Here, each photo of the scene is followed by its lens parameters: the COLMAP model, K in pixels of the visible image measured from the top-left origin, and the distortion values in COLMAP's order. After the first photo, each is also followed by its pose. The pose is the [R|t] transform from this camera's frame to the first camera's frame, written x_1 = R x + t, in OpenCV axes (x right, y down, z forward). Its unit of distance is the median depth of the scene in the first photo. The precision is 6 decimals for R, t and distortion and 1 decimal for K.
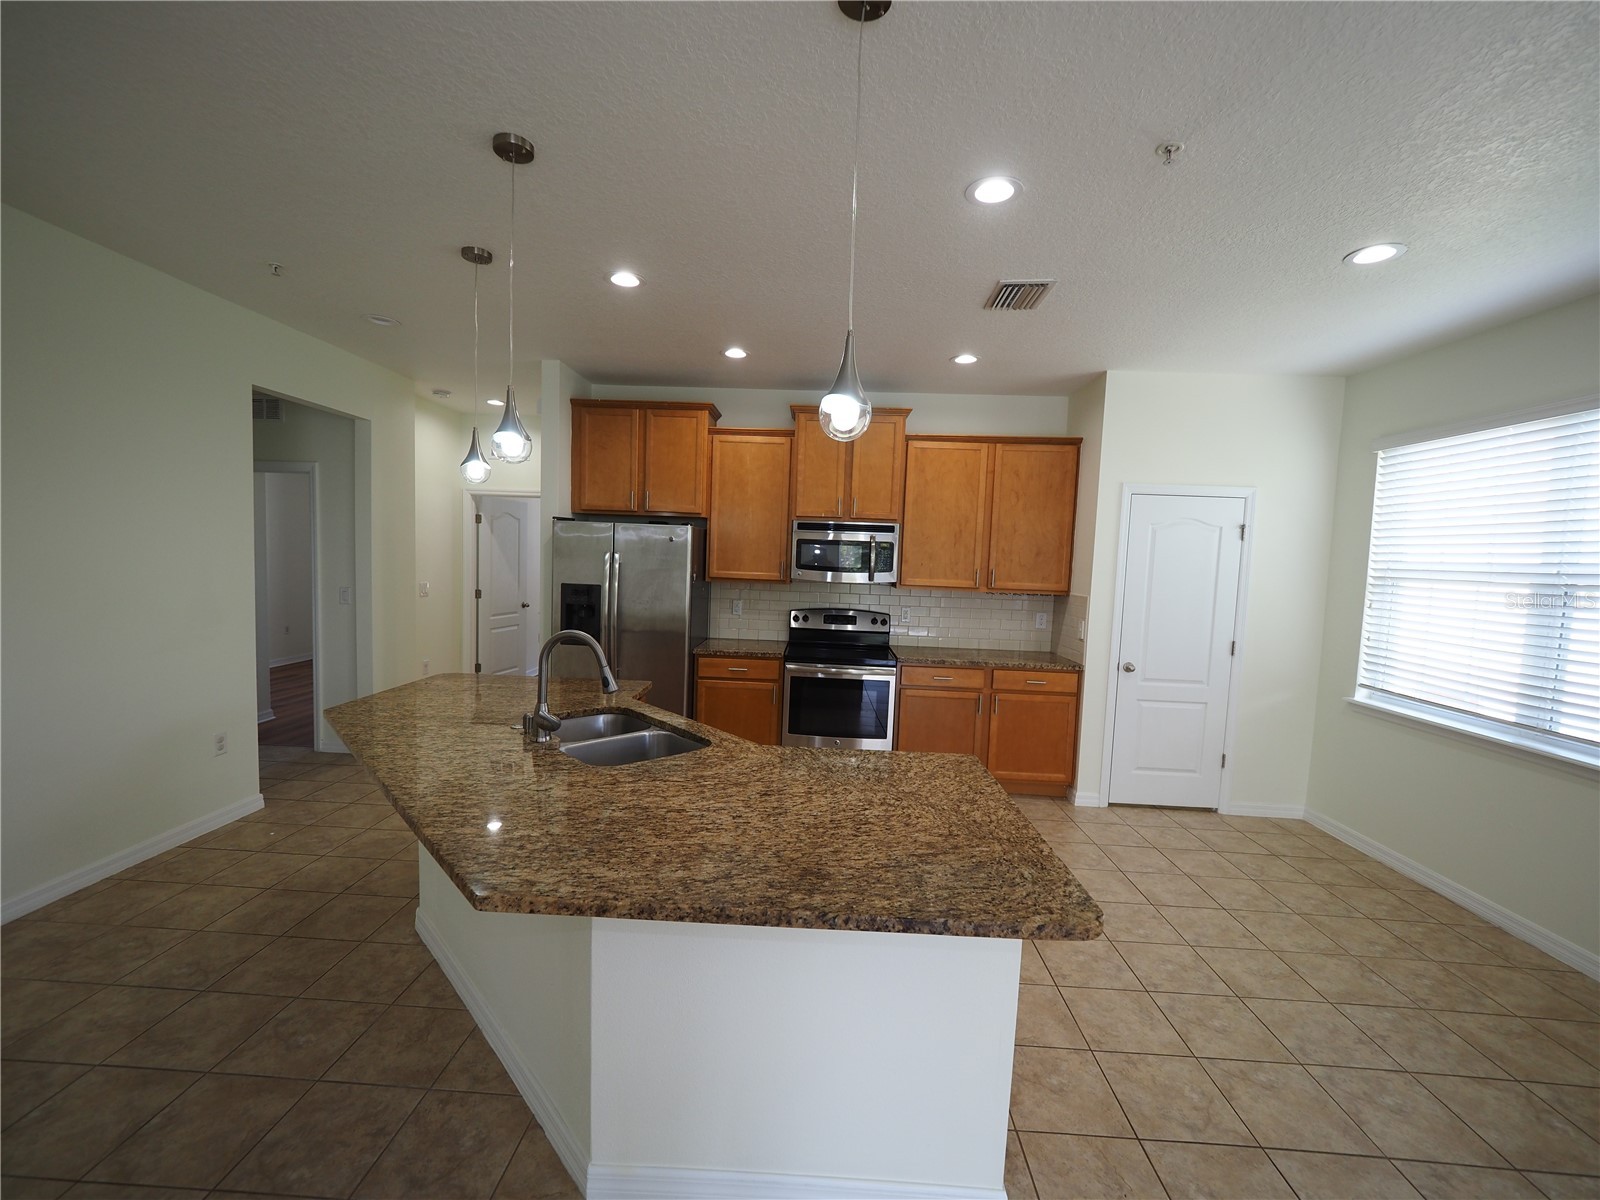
lens RADIAL K [[676.2, 0, 794.6], [0, 676.2, 609.4], [0, 0, 1]] dist [-0.006738, 0.000640]
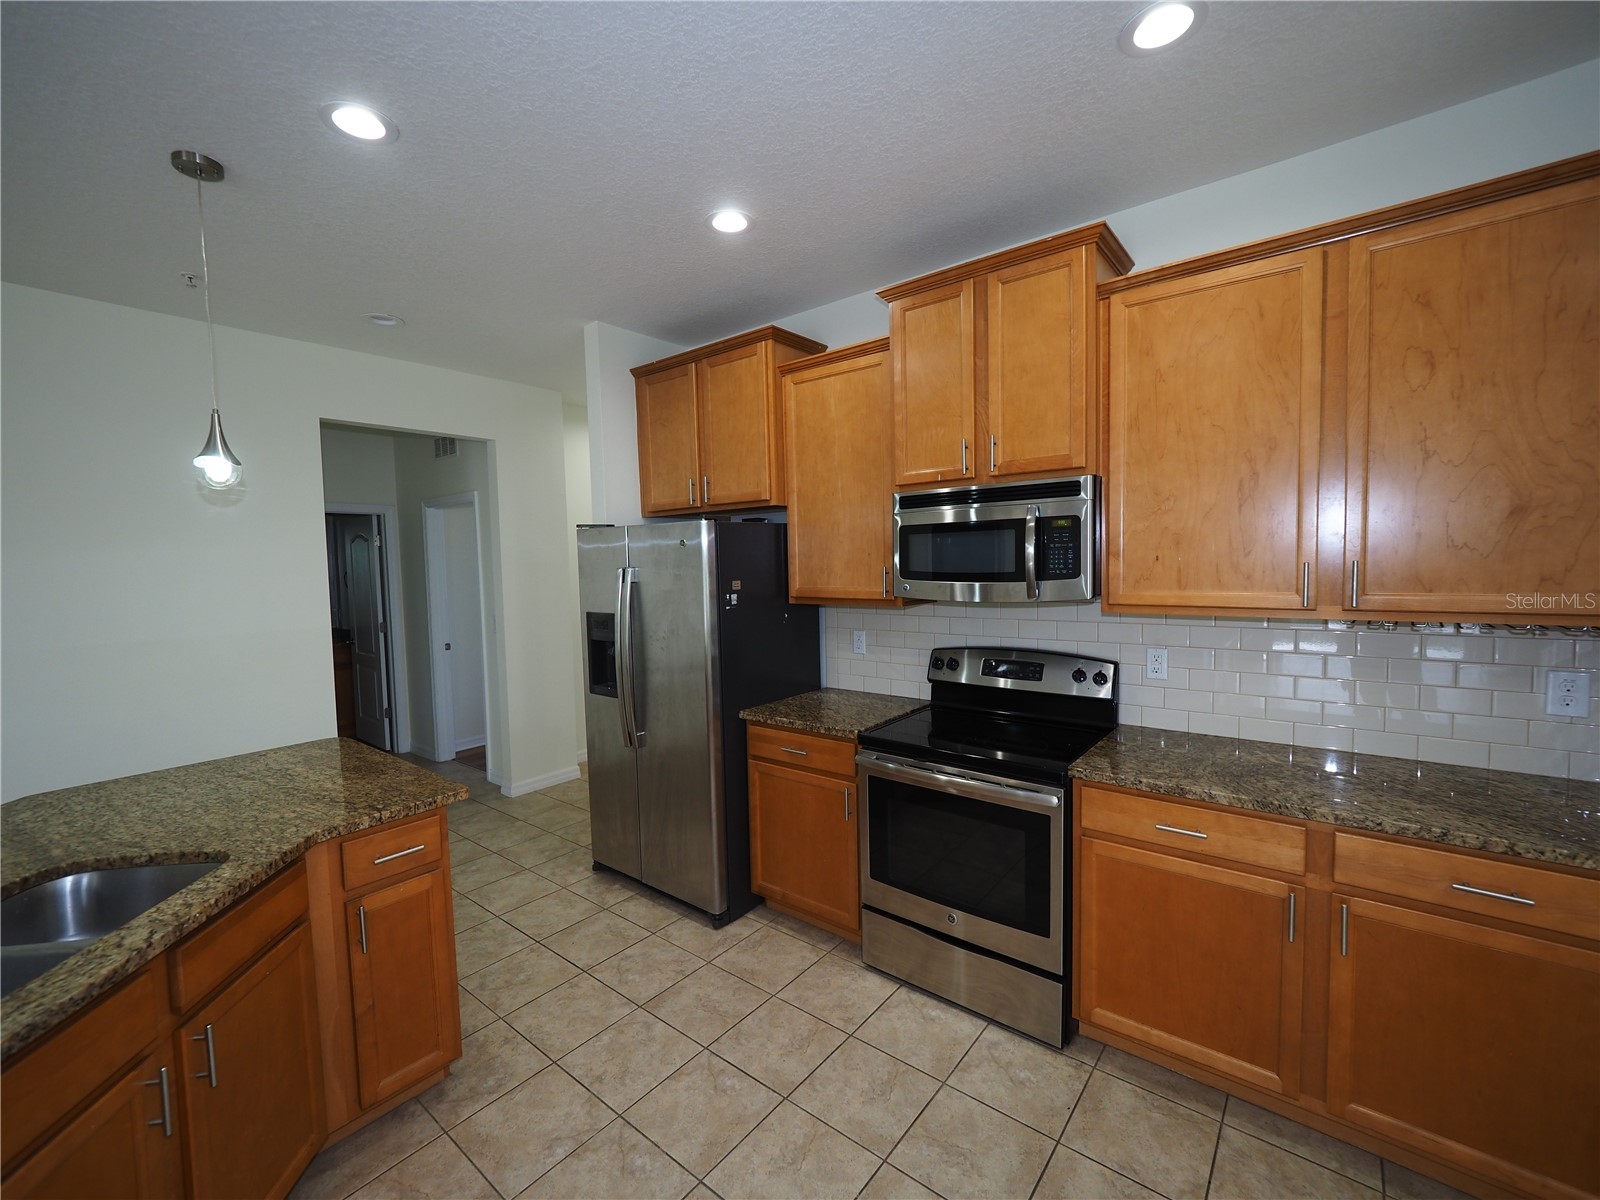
lens RADIAL K [[676.2, 0, 792.8], [0, 676.2, 600.9], [0, 0, 1]] dist [-0.006738, 0.000640]
pose [[0.800781, -0.019990, -0.598624, 0.284747], [0.006946, 0.999686, -0.024091, -0.031158], [0.598917, 0.015134, 0.800668, 0.529928]]
